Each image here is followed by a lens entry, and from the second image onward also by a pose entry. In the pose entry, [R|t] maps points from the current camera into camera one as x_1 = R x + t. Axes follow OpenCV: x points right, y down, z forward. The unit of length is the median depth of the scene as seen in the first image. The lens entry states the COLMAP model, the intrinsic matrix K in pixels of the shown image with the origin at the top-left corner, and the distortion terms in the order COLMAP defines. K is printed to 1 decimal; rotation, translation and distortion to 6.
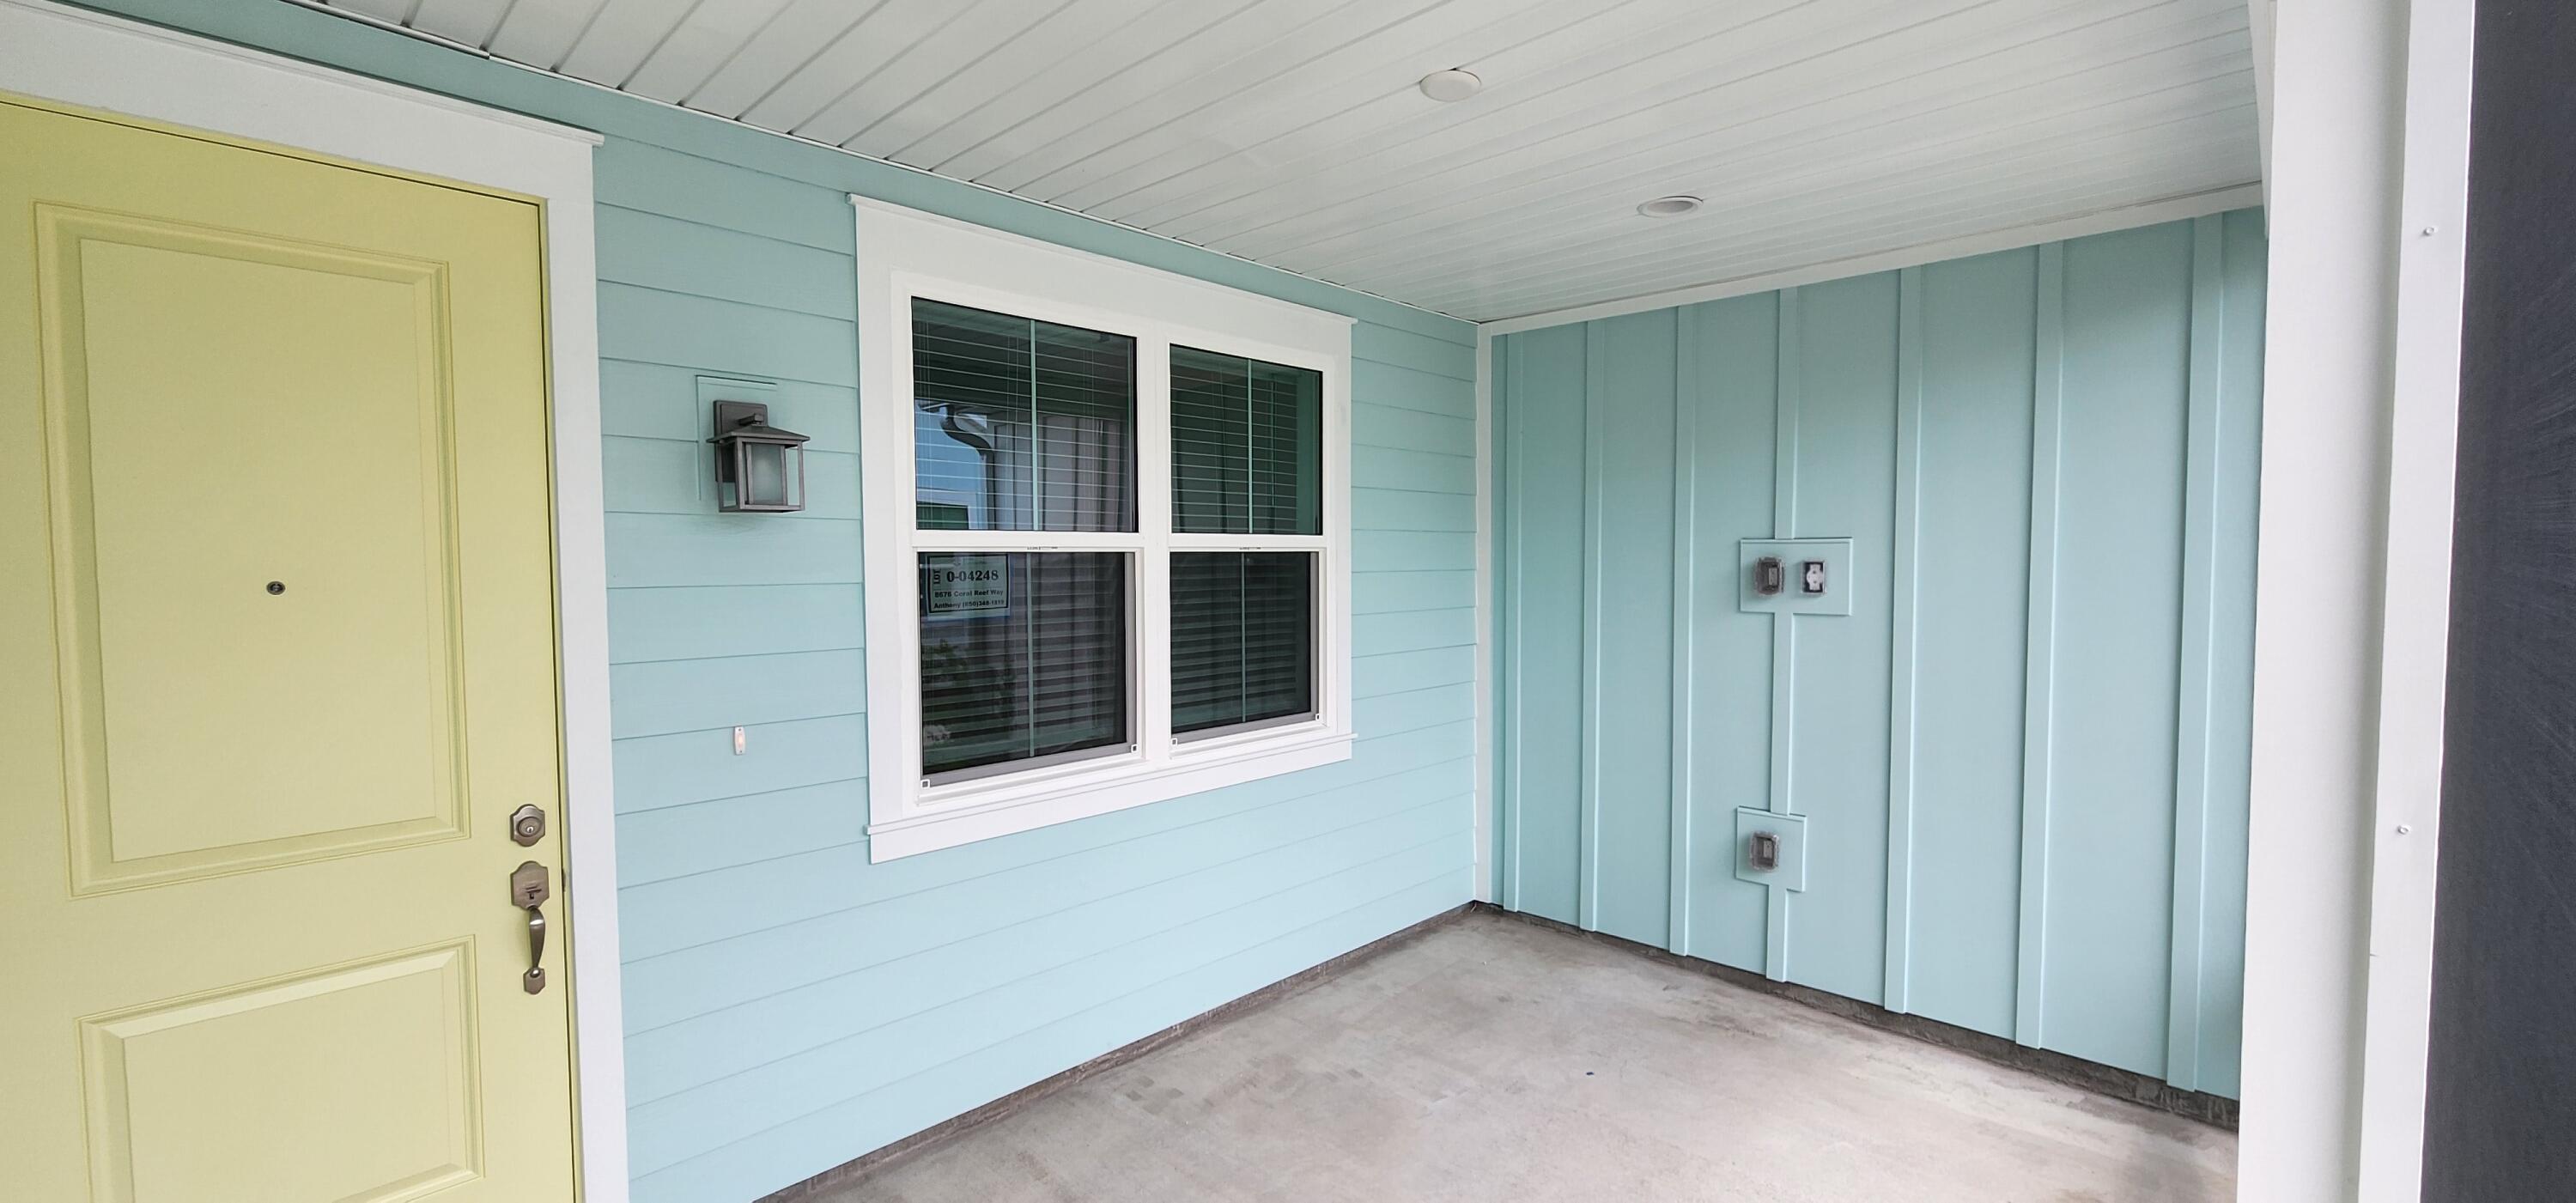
lens RADIAL K [[1052.6, 0, 1285.0], [0, 1052.6, 601.9], [0, 0, 1]] dist [0.000066, -0.000297]
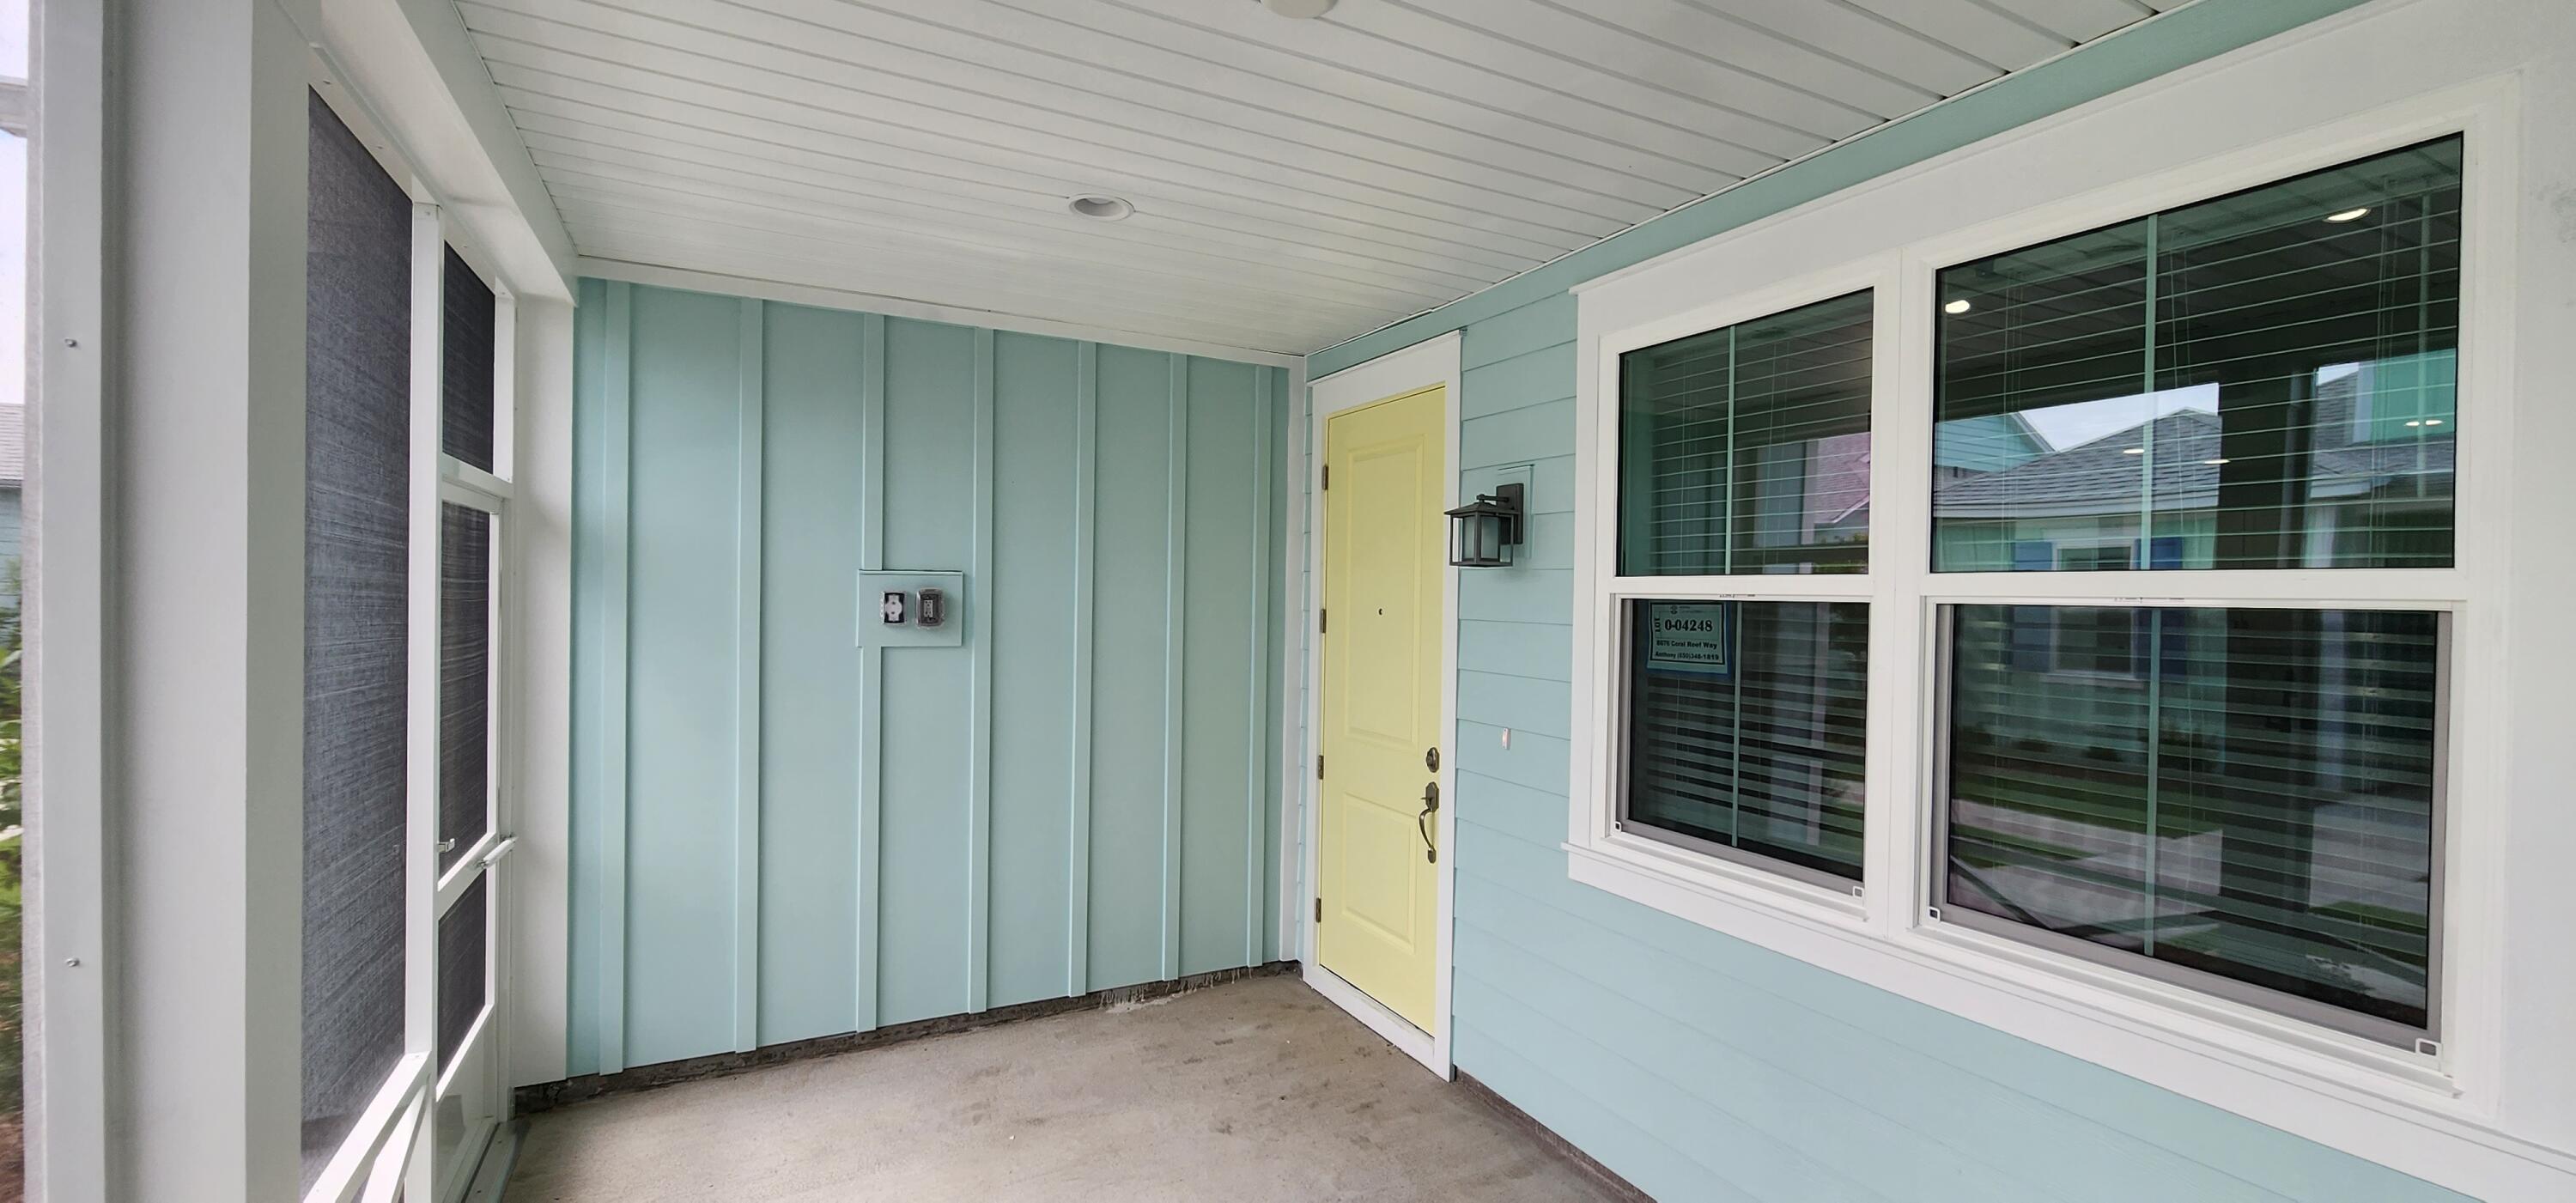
lens RADIAL K [[1052.6, 0, 1285.0], [0, 1052.6, 601.9], [0, 0, 1]] dist [0.000066, -0.000297]
pose [[-0.329263, 0.006791, -0.944214, 0.682287], [-0.057010, 0.998007, 0.027059, -0.049996], [0.942516, 0.062739, -0.328220, 0.965158]]
